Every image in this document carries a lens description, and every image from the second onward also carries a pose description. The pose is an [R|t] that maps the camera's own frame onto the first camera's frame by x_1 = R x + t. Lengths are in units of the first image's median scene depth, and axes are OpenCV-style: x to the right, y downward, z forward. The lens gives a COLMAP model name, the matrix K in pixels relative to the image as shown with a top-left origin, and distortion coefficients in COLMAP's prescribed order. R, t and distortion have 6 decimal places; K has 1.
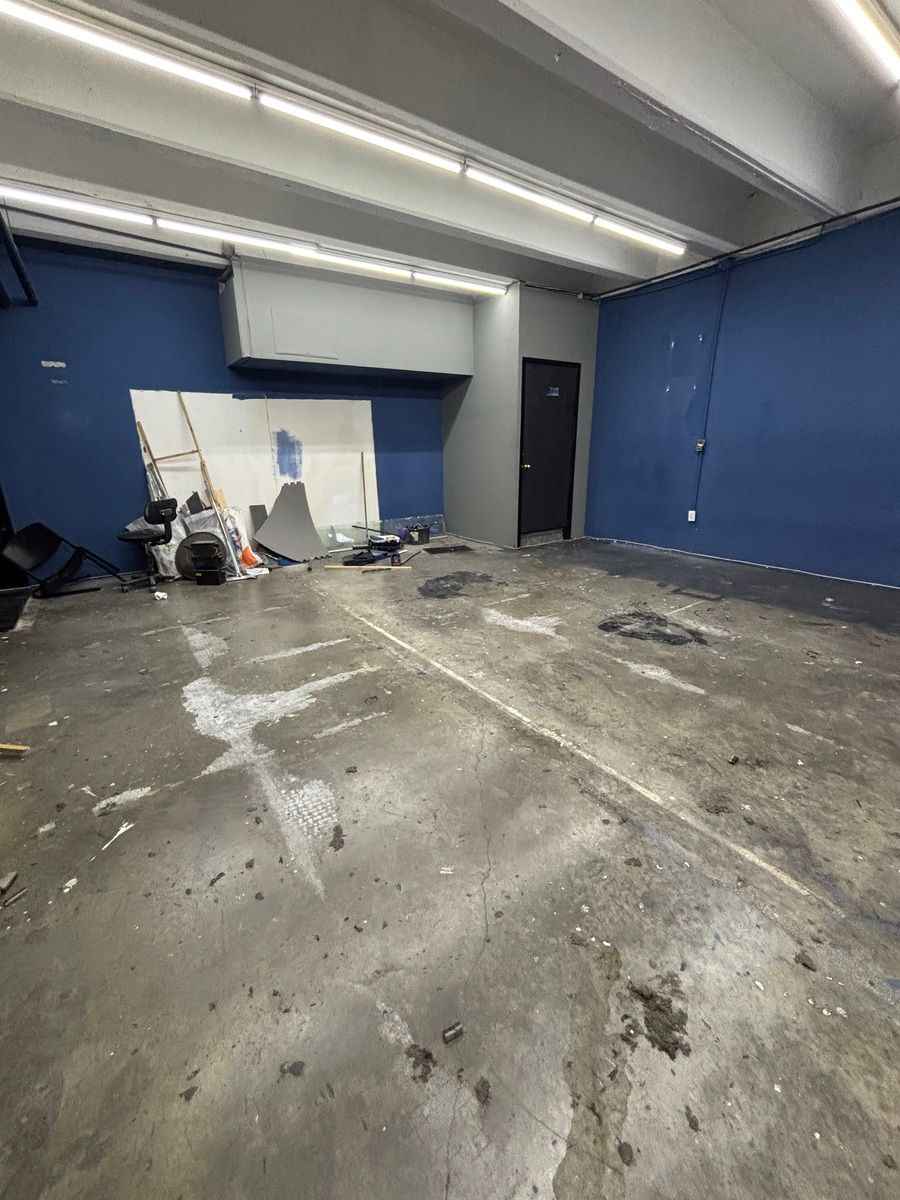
lens RADIAL K [[485.0, 0, 451.6], [0, 485.0, 597.2], [0, 0, 1]] dist [-0.000213, -0.001351]
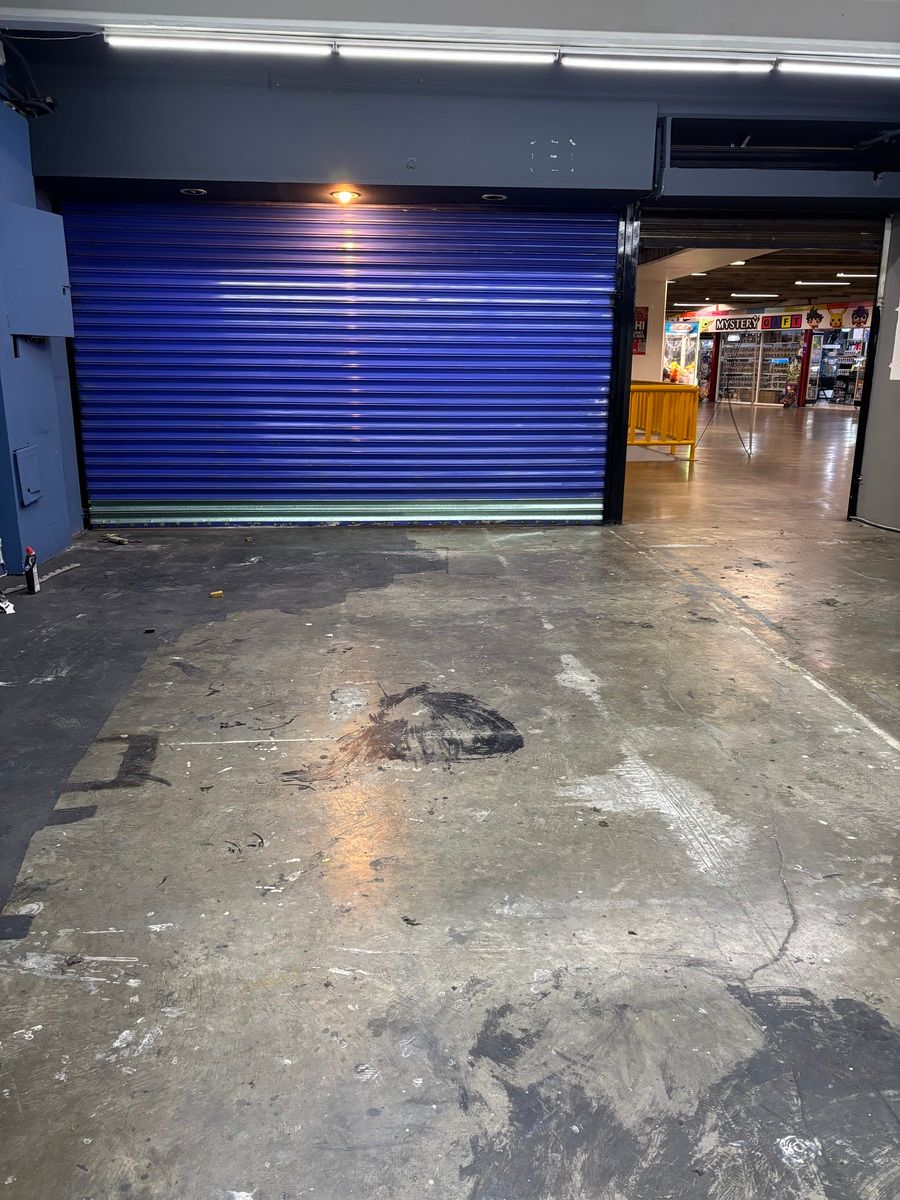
lens RADIAL K [[901.8, 0, 438.9], [0, 901.8, 592.5], [0, 0, 1]] dist [0.050006, -0.053456]
pose [[-0.855154, -0.117097, 0.504975, -0.051758], [0.161782, 0.865206, 0.474601, -0.468951], [-0.492482, 0.487553, -0.720940, 1.504086]]
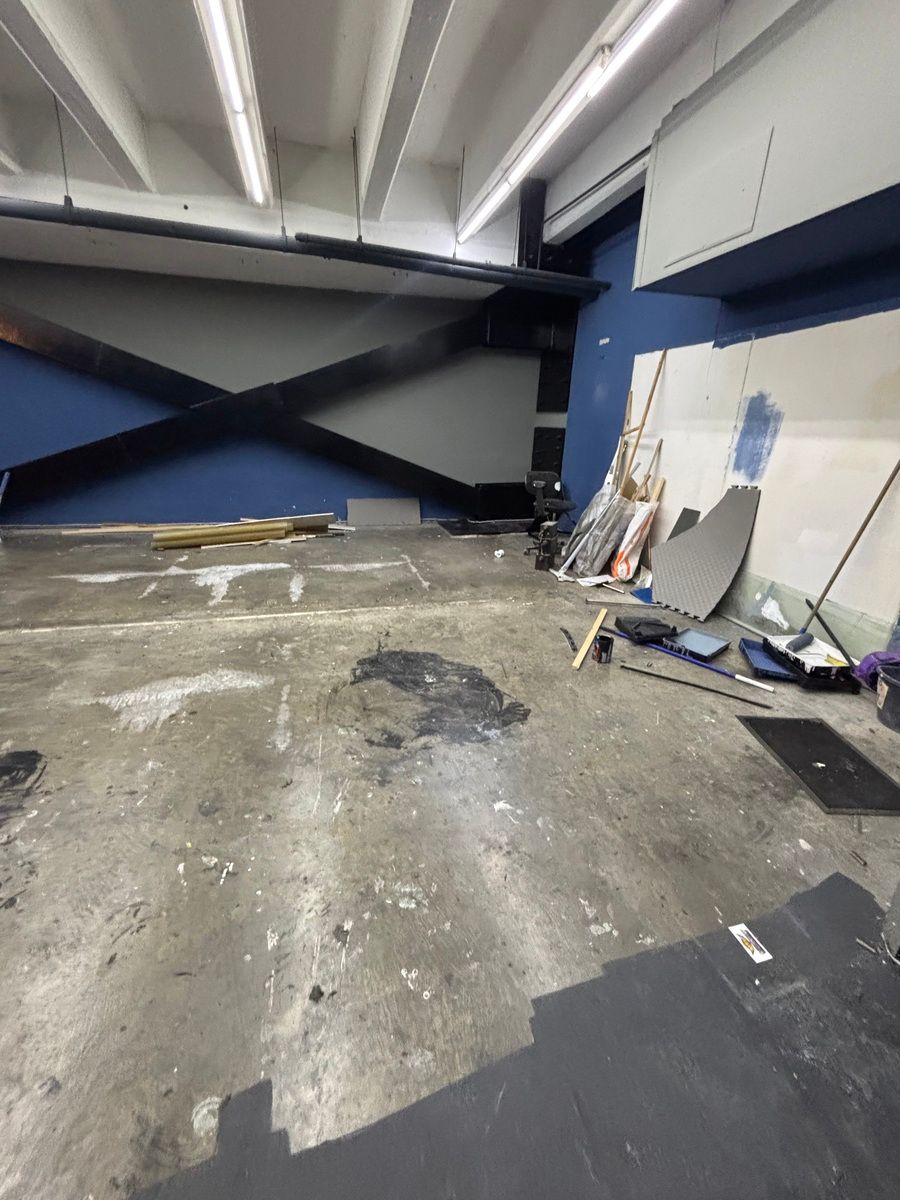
lens RADIAL K [[485.0, 0, 454.8], [0, 485.0, 596.9], [0, 0, 1]] dist [-0.000213, -0.001351]
pose [[-0.334437, 0.326848, -0.883924, 0.535059], [-0.296061, 0.854010, 0.427803, -0.427179], [0.894706, 0.404769, -0.188846, 1.362481]]
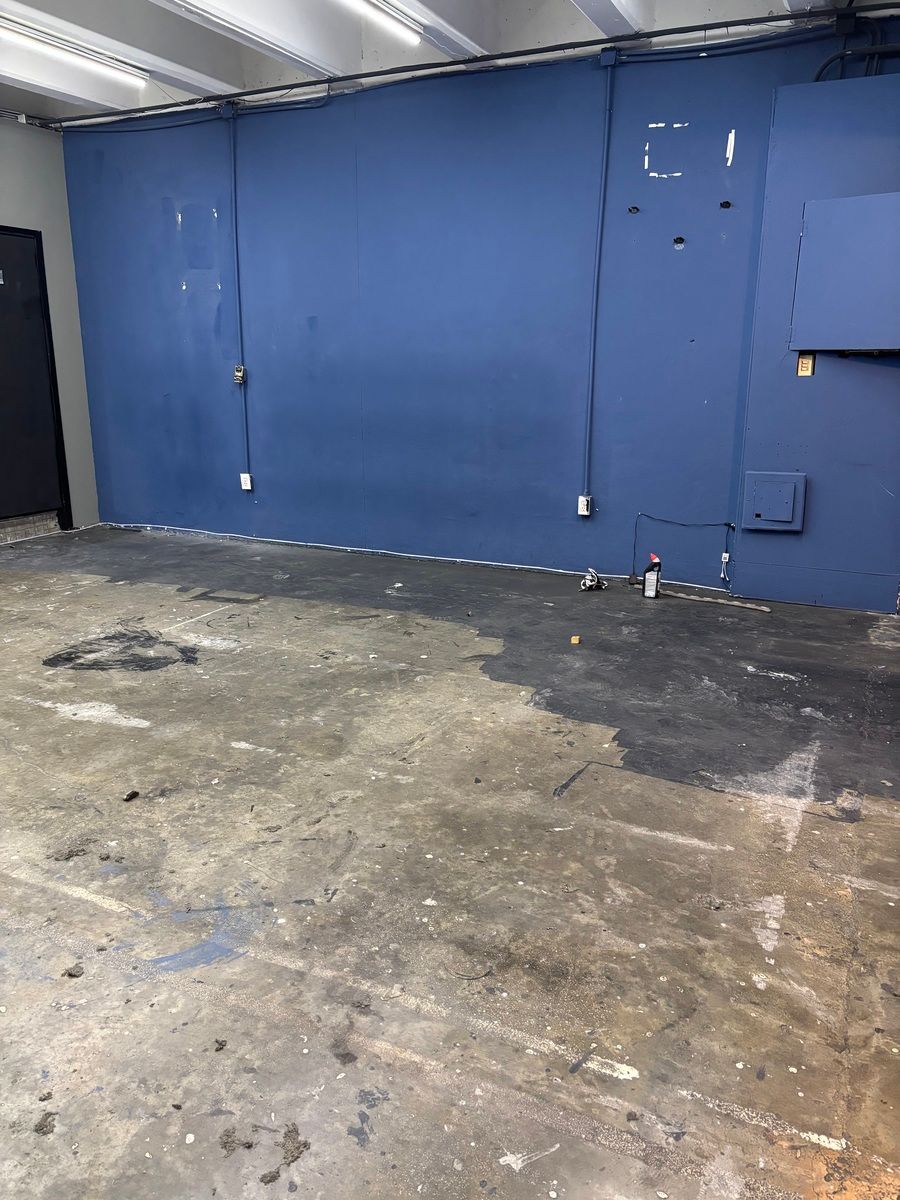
lens RADIAL K [[901.8, 0, 448.4], [0, 901.8, 597.3], [0, 0, 1]] dist [0.050006, -0.053456]
pose [[0.870659, -0.105234, 0.480498, 0.192806], [0.127548, 0.991735, -0.013915, 0.057910], [-0.475063, 0.073402, 0.876885, -0.274749]]
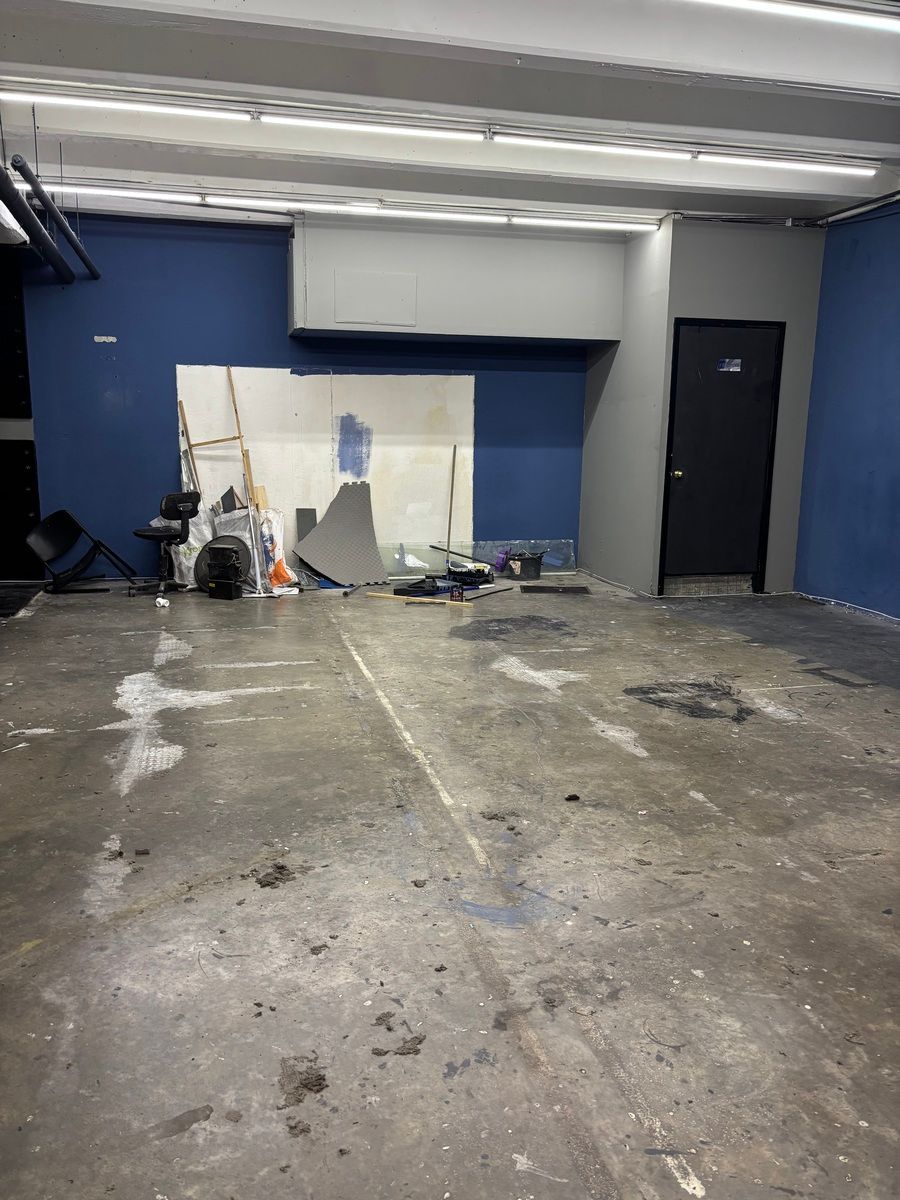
lens RADIAL K [[901.8, 0, 442.9], [0, 901.8, 604.3], [0, 0, 1]] dist [0.050006, -0.053456]
pose [[0.932549, 0.095054, -0.348307, 0.483502], [-0.132976, 0.987330, -0.086581, 0.084357], [0.335665, 0.127057, 0.933373, -0.370061]]
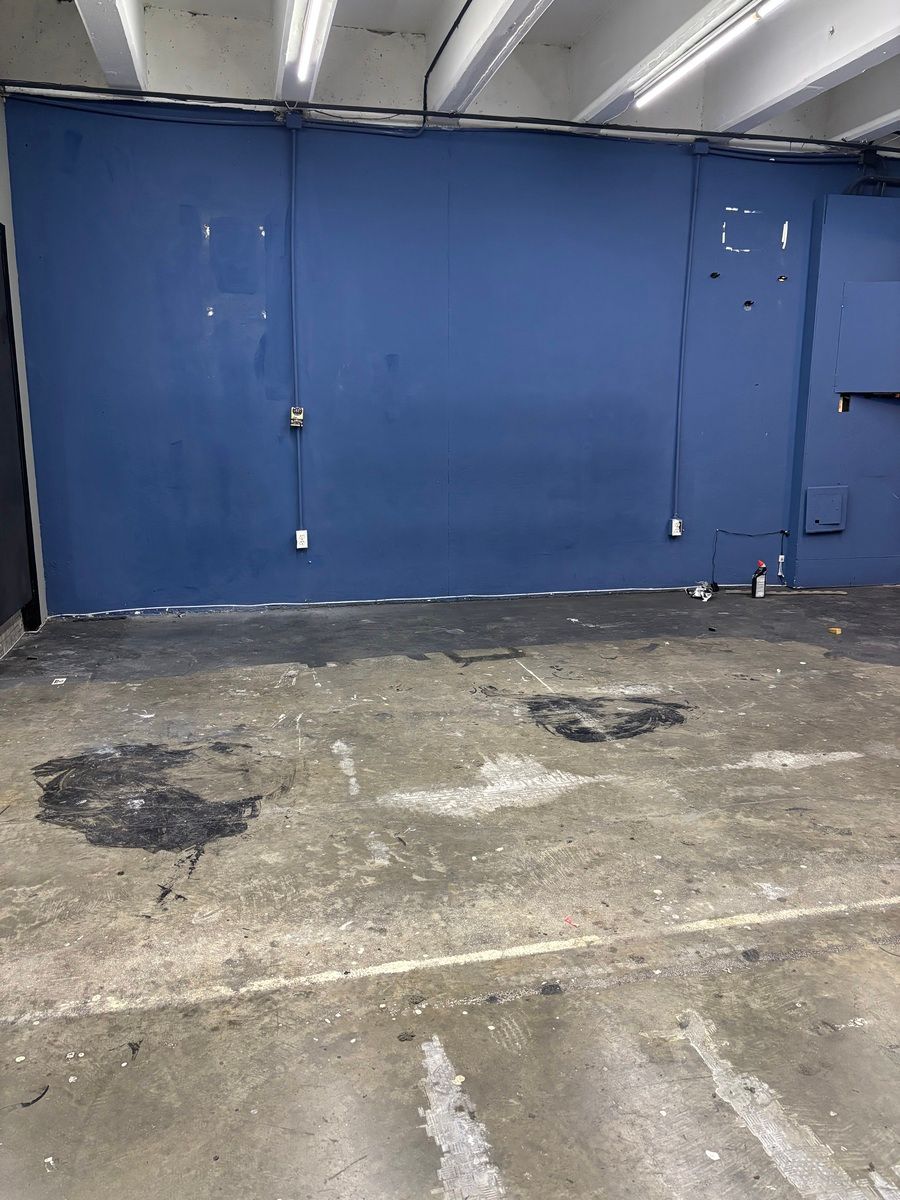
lens RADIAL K [[901.8, 0, 443.9], [0, 901.8, 590.8], [0, 0, 1]] dist [0.050006, -0.053456]
pose [[0.382098, -0.159393, 0.910272, -0.604497], [0.265371, 0.962452, 0.057137, -0.184450], [-0.885200, 0.219728, 0.410049, 0.643016]]
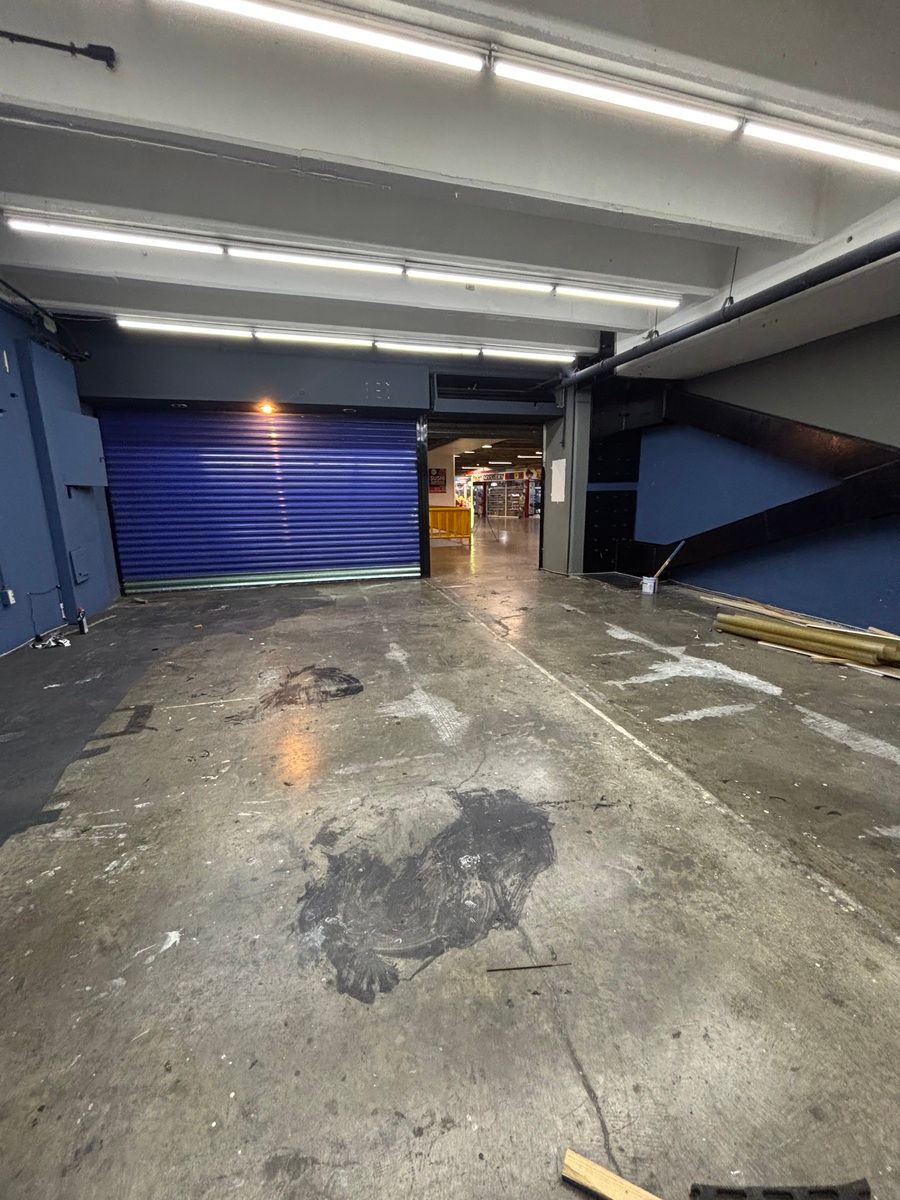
lens RADIAL K [[485.0, 0, 450.3], [0, 485.0, 597.2], [0, 0, 1]] dist [-0.000213, -0.001351]
pose [[-0.943043, -0.038006, 0.330492, -0.135315], [0.126196, 0.878330, 0.461098, -0.456500], [-0.307806, 0.476542, -0.823507, 1.510960]]
